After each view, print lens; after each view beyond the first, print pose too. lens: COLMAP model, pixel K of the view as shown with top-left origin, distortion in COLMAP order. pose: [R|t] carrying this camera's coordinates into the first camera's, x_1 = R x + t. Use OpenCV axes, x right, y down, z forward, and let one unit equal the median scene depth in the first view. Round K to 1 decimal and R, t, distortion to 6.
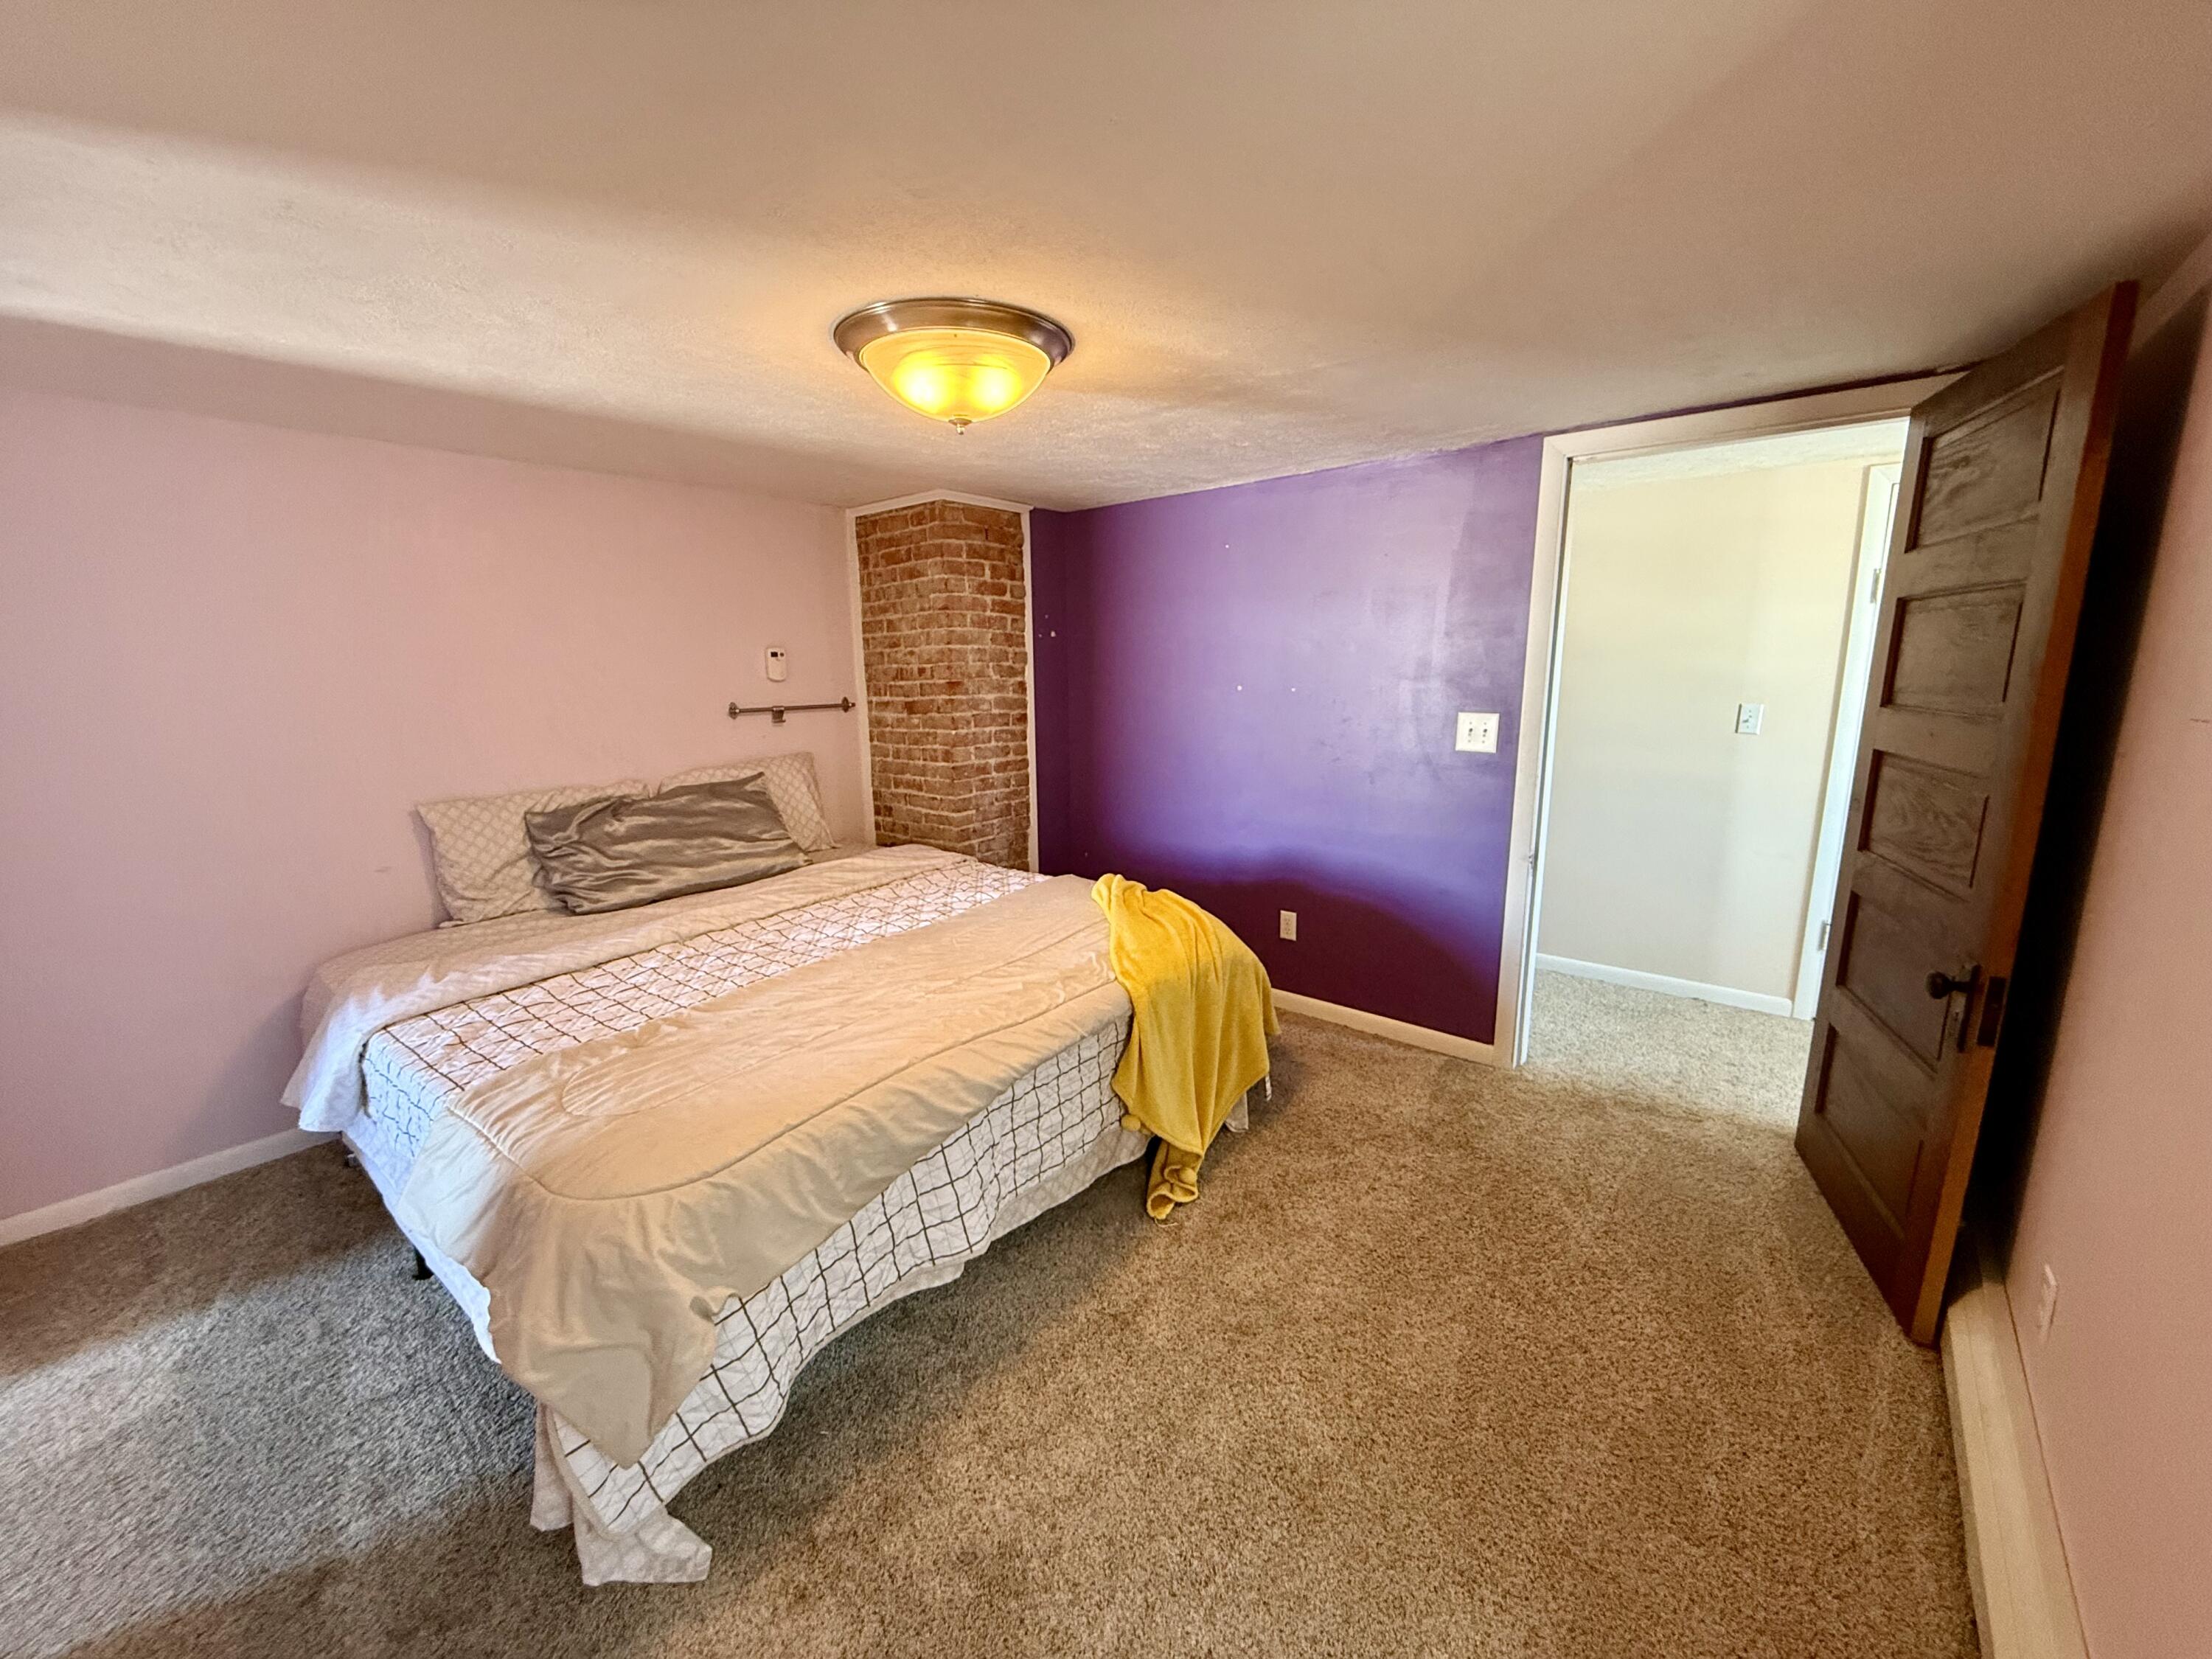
lens RADIAL K [[881.4, 0, 1105.2], [0, 881.4, 833.8], [0, 0, 1]] dist [0.000831, -0.000050]
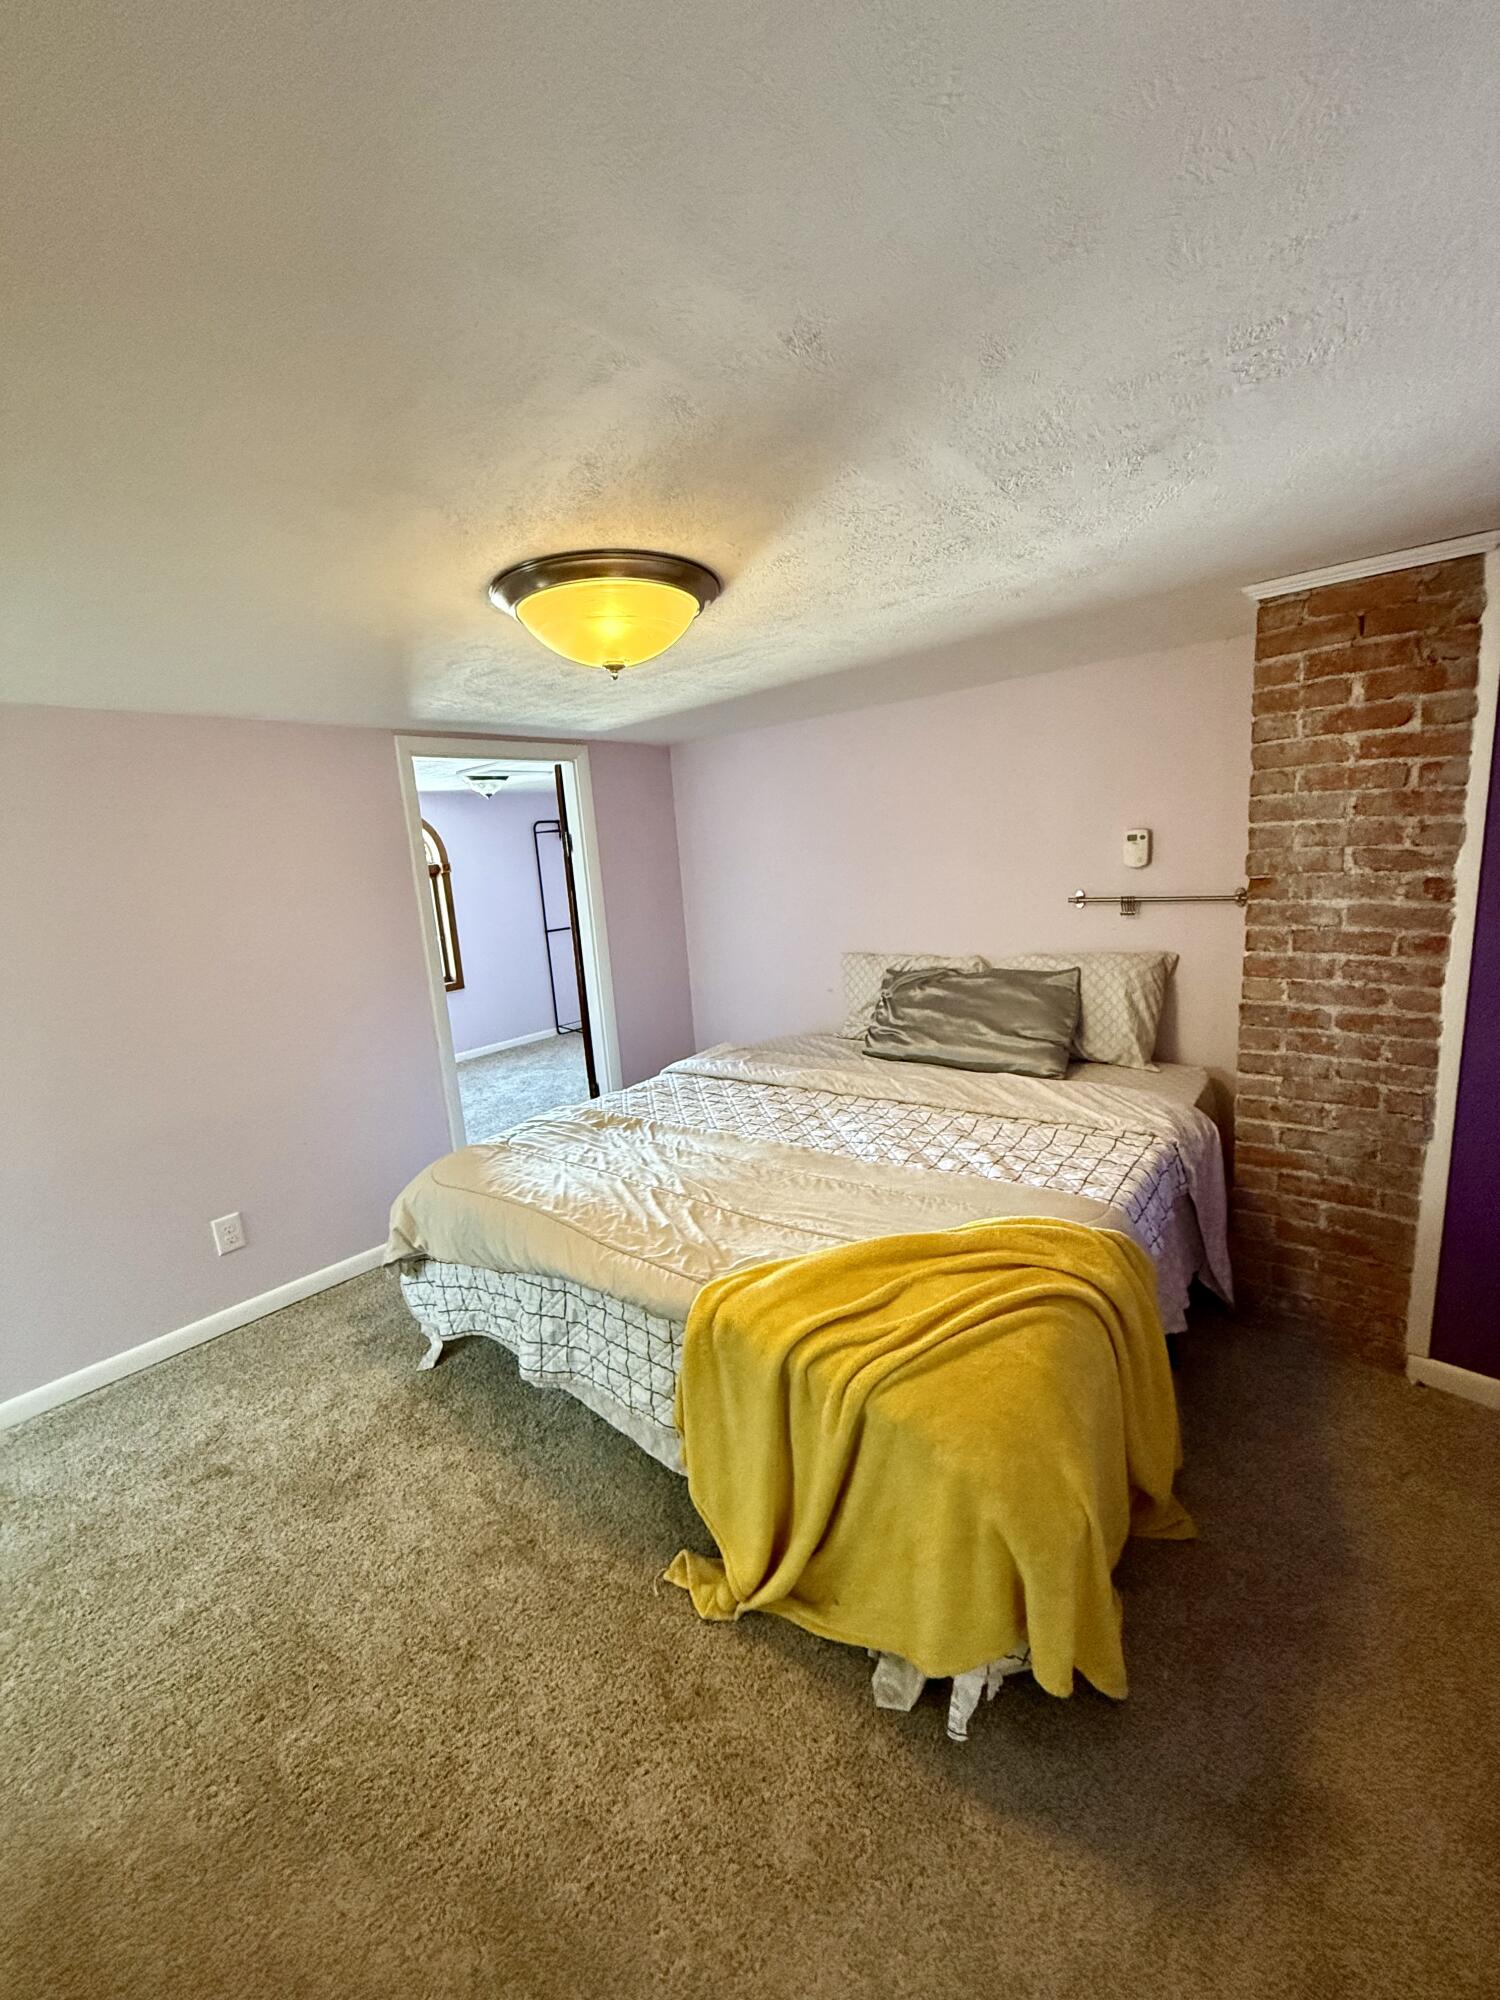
lens RADIAL K [[797.0, 0, 749.9], [0, 797.0, 996.6], [0, 0, 1]] dist [0.000831, -0.000050]
pose [[-0.015244, 0.194036, -0.980876, 0.435927], [-0.125002, 0.972924, 0.194406, -0.155930], [0.992039, 0.125575, 0.009423, 0.633979]]
